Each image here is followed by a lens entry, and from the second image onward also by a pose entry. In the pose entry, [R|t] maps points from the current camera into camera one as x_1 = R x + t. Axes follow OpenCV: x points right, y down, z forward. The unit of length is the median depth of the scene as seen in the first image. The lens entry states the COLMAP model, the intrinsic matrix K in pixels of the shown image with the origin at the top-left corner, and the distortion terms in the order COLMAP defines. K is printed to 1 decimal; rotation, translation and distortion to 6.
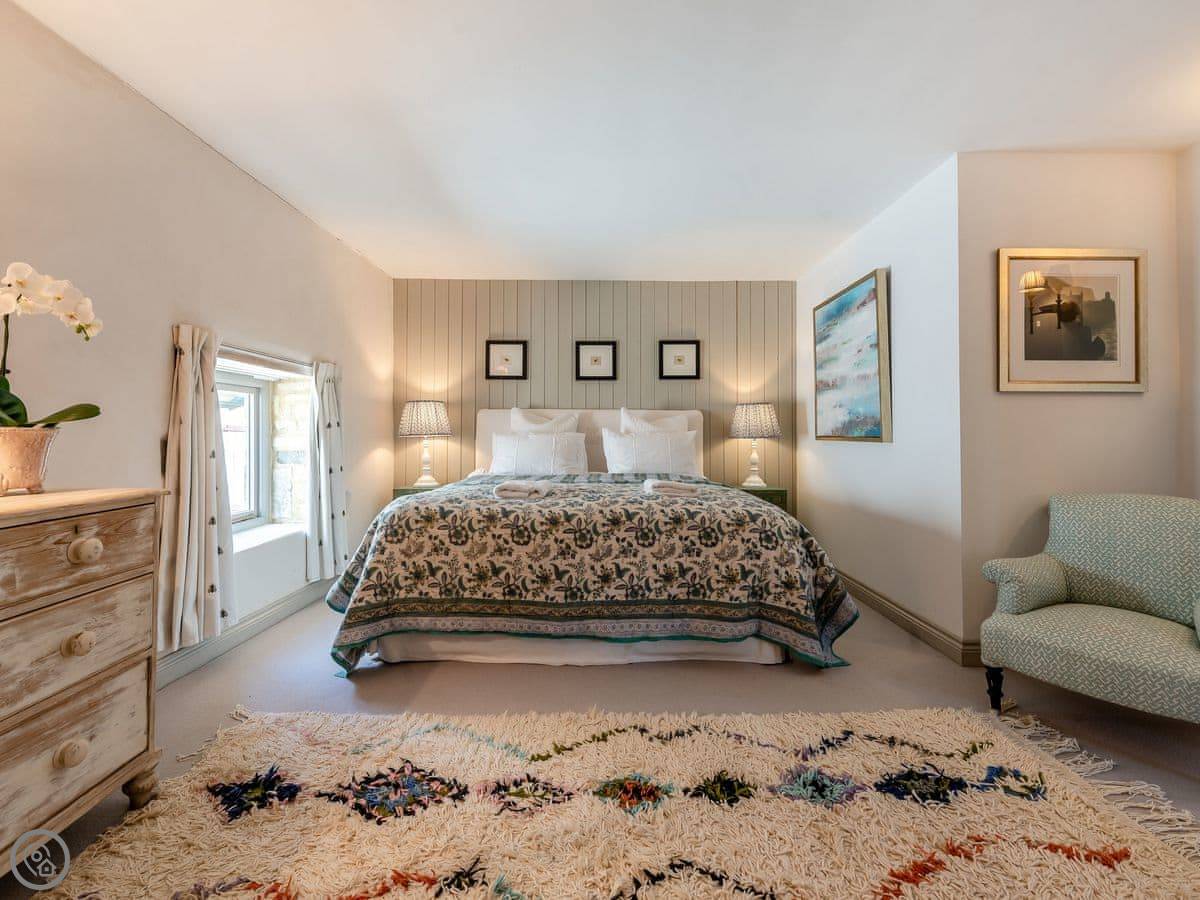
lens RADIAL K [[577.1, 0, 596.0], [0, 577.1, 443.2], [0, 0, 1]] dist [0.017871, -0.007923]
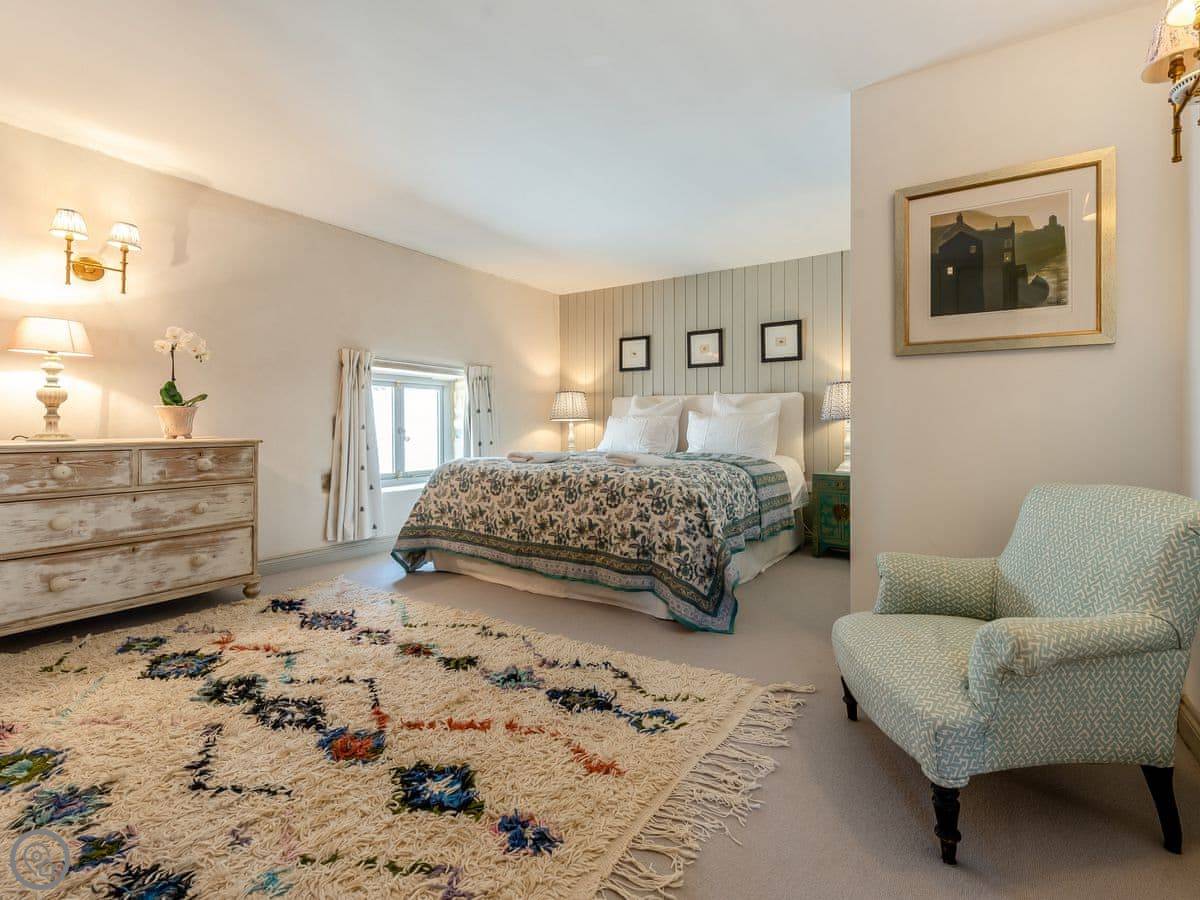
lens RADIAL K [[558.7, 0, 600.0], [0, 558.7, 450.0], [0, 0, 1]] dist [0.014442, -0.005663]
pose [[0.836388, 0.025187, -0.547558, 0.492638], [-0.011618, 0.999534, 0.028230, 0.020557], [0.548014, -0.017250, 0.836291, 0.032994]]
